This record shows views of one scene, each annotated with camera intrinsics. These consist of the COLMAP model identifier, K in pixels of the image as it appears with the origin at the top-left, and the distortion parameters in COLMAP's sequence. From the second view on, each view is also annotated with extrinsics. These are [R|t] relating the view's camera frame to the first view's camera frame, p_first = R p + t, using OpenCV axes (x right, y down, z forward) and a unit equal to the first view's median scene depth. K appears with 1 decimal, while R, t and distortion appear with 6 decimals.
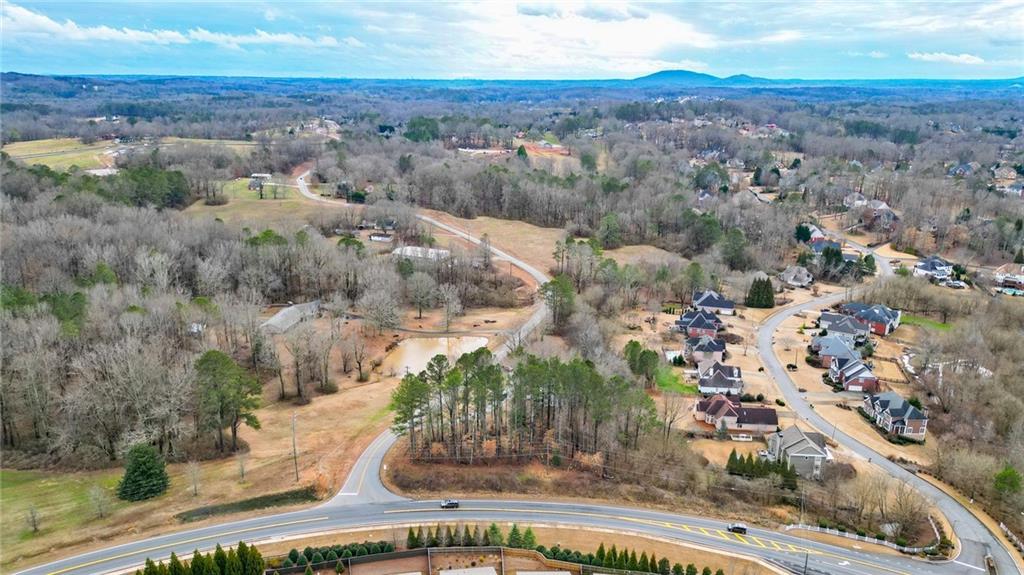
lens RADIAL K [[711.7, 0, 512.0], [0, 711.7, 287.5], [0, 0, 1]] dist [0.091640, -0.103251]
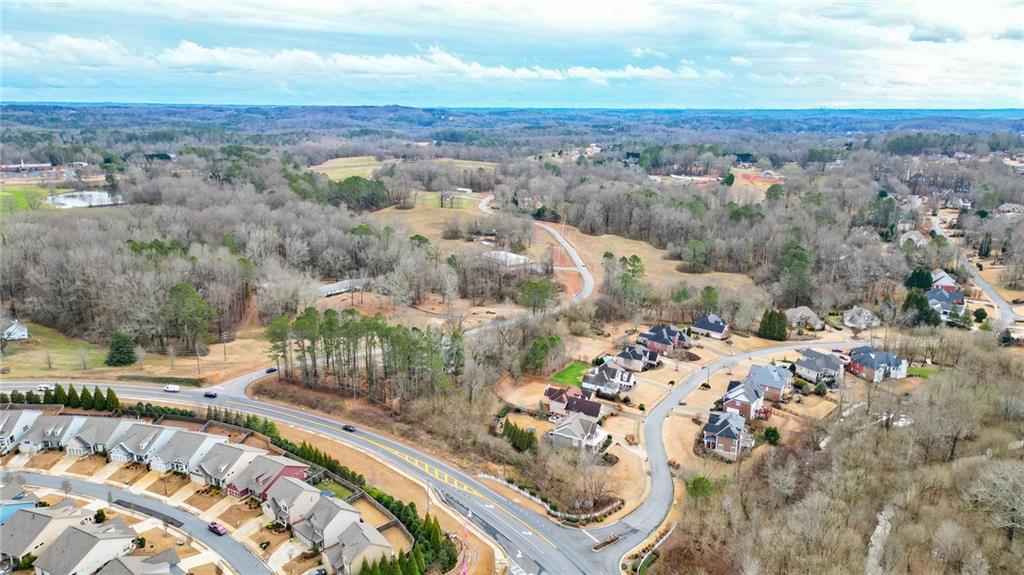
lens RADIAL K [[711.7, 0, 512.0], [0, 711.7, 287.5], [0, 0, 1]] dist [0.091640, -0.103251]
pose [[0.897107, 0.110067, -0.427884, 0.300324], [-0.126993, 0.991841, -0.011119, 0.009335], [0.423169, 0.064313, 0.903765, -0.025275]]
